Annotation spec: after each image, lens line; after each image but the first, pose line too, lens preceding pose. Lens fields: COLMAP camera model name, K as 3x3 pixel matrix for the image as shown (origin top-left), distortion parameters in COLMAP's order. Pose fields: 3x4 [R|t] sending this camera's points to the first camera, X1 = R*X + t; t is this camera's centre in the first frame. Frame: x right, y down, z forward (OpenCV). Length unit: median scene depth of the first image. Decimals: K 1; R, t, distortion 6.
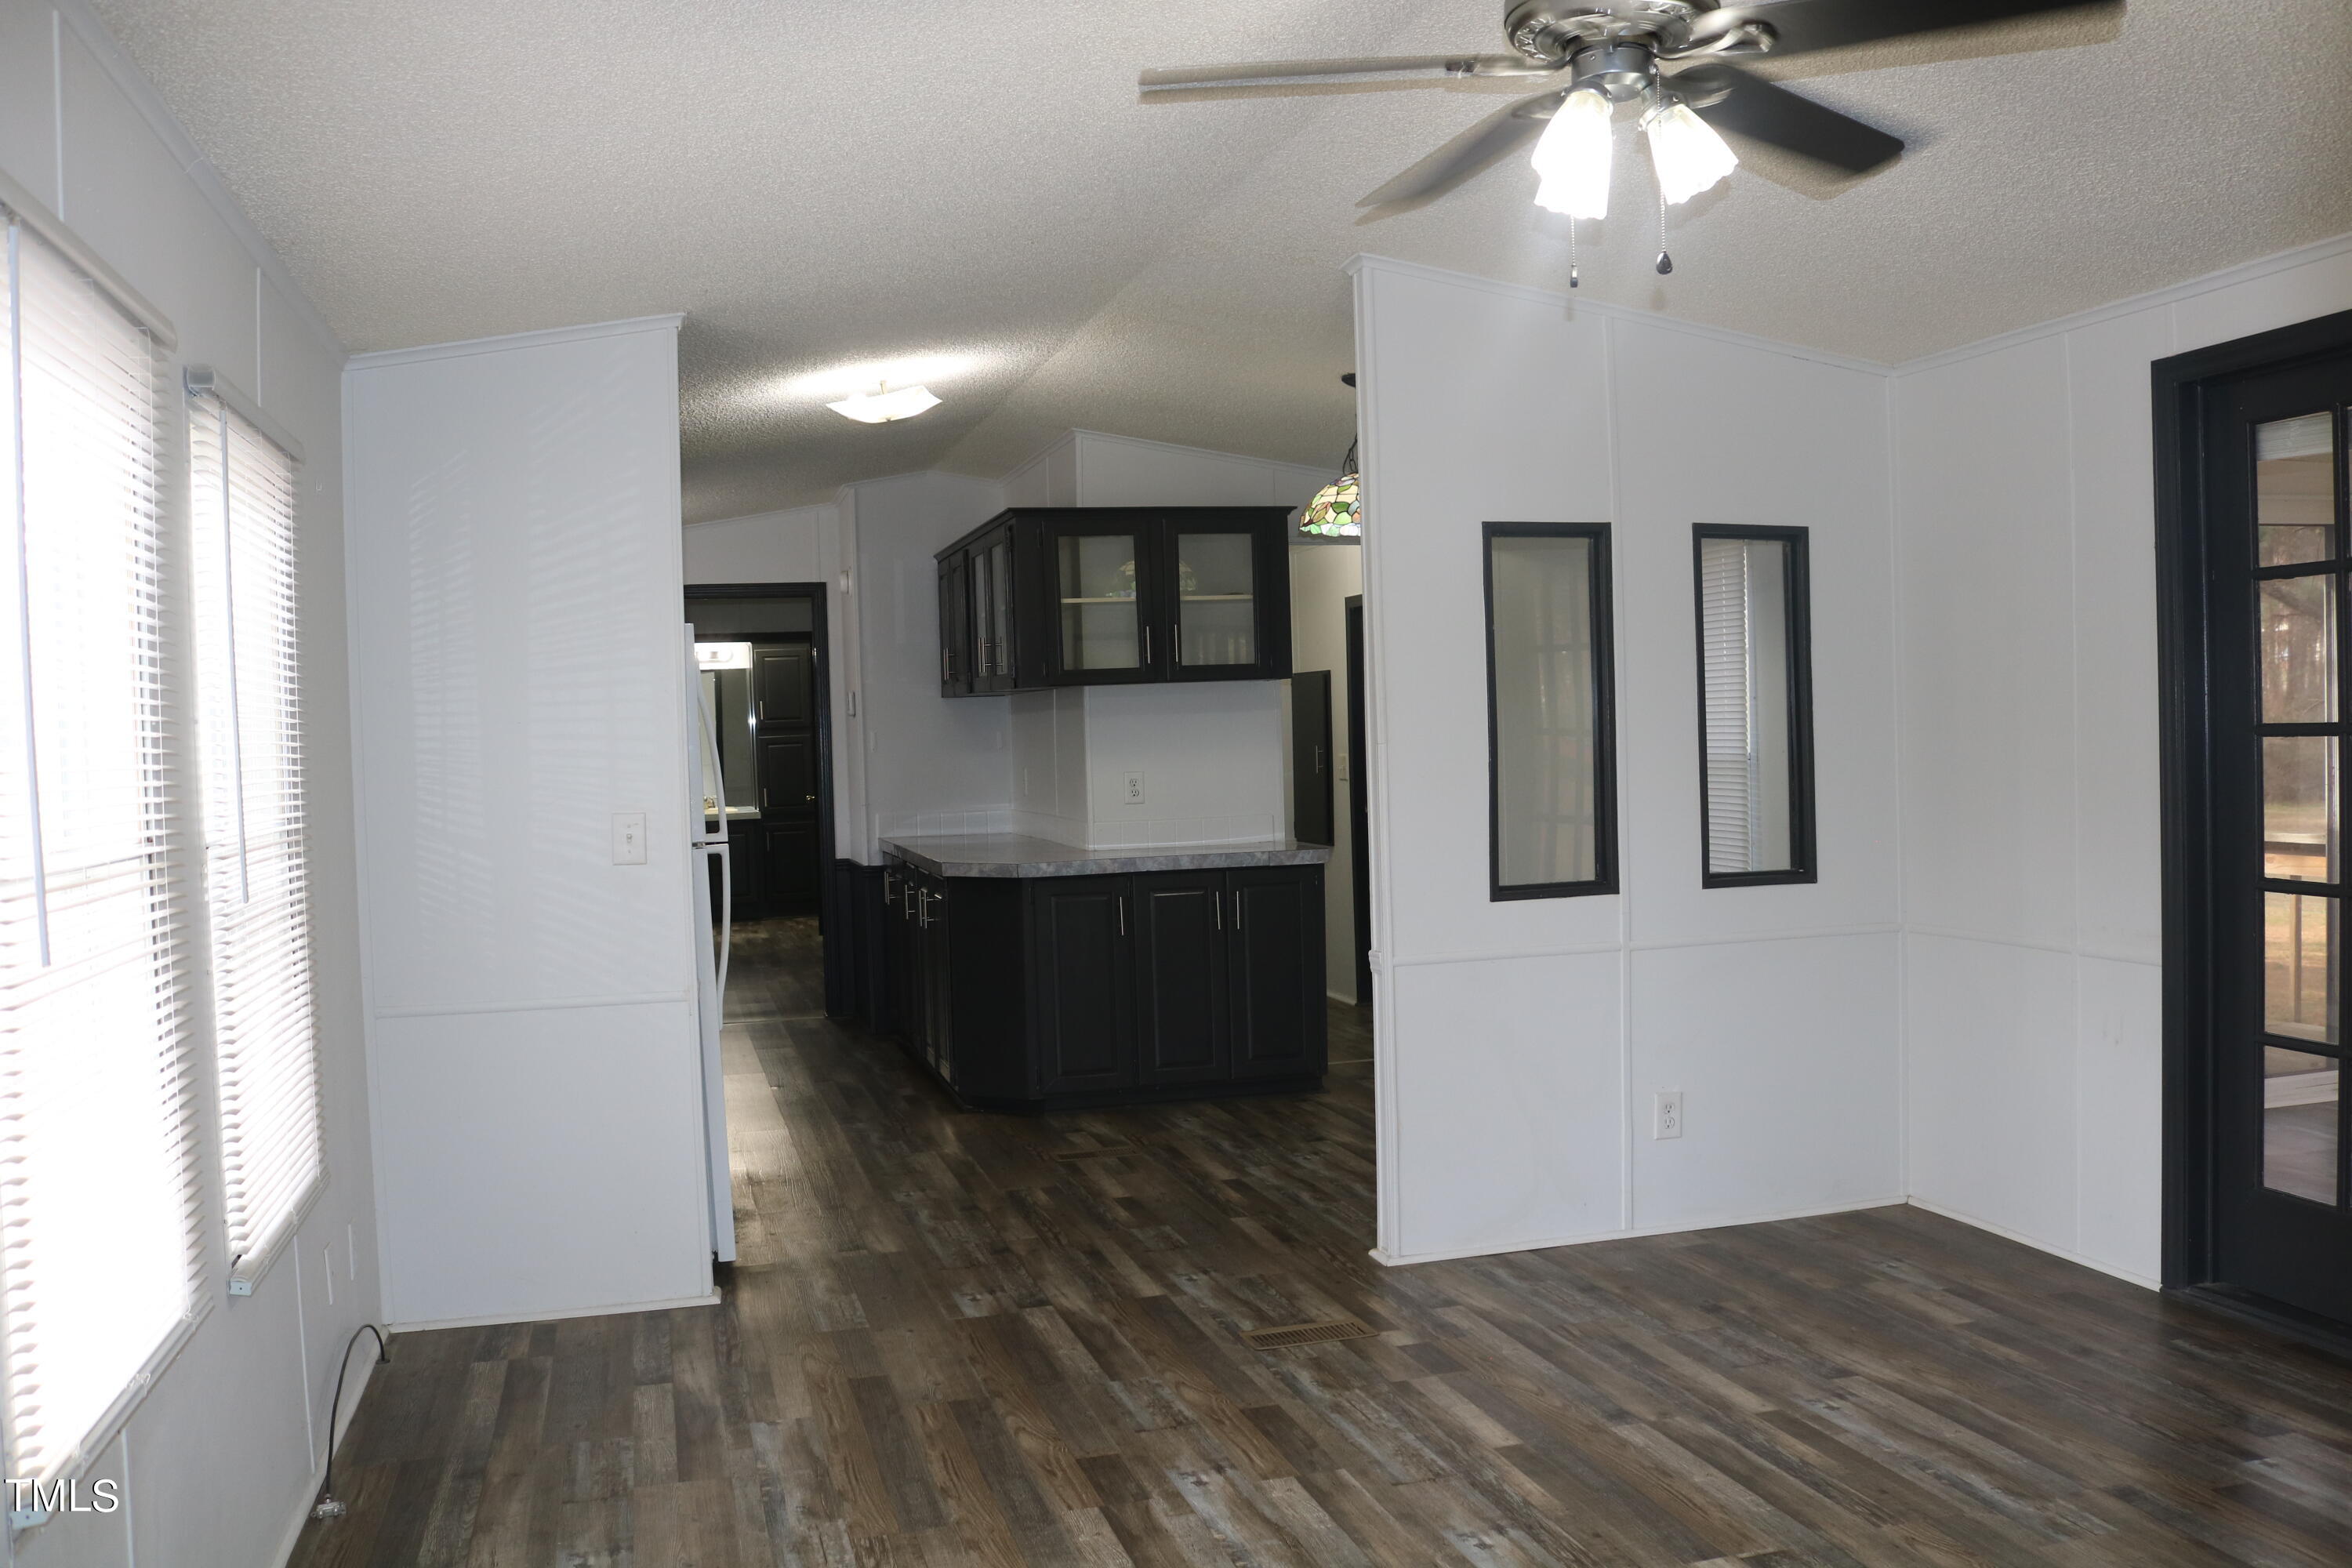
lens RADIAL K [[1931.4, 0, 1180.8], [0, 1931.4, 810.9], [0, 0, 1]] dist [-0.172718, 0.150387]
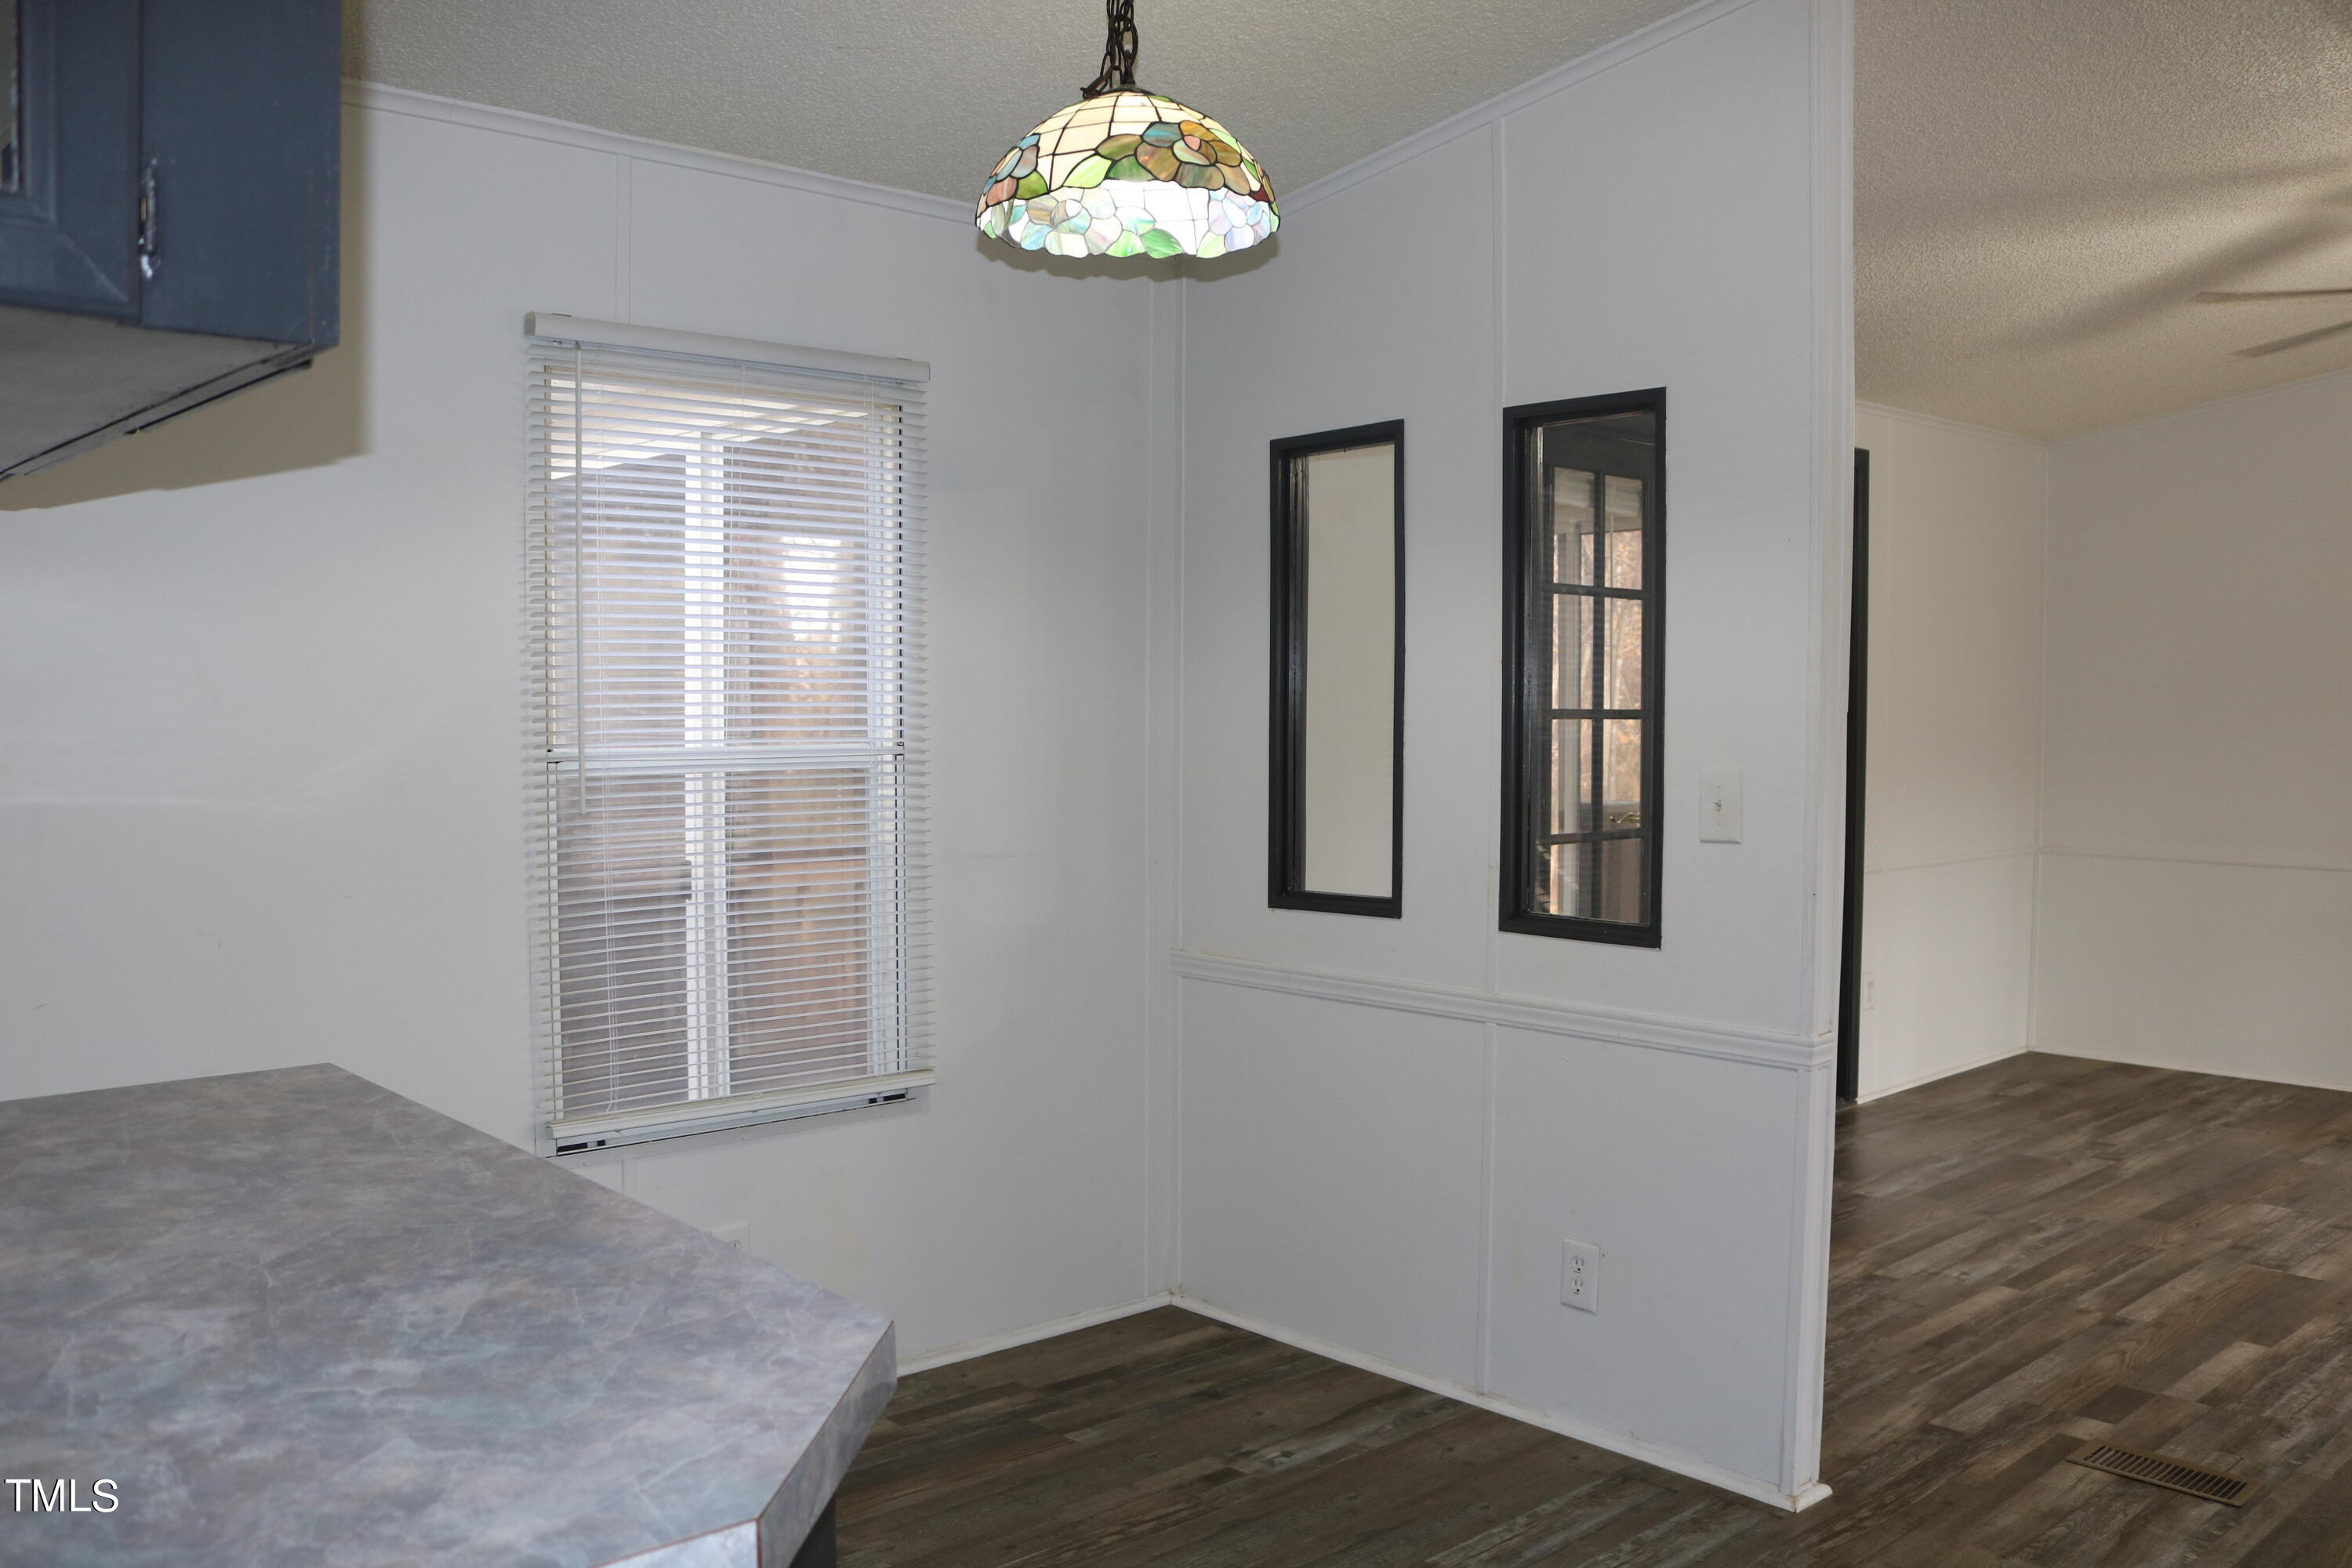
lens RADIAL K [[1947.7, 0, 1173.1], [0, 1947.7, 873.1], [0, 0, 1]] dist [-0.154225, 0.137367]
pose [[-0.452077, -0.044178, 0.890884, -0.439941], [0.050262, 0.995924, 0.074892, -0.046522], [-0.890562, 0.078635, -0.448014, 1.772026]]
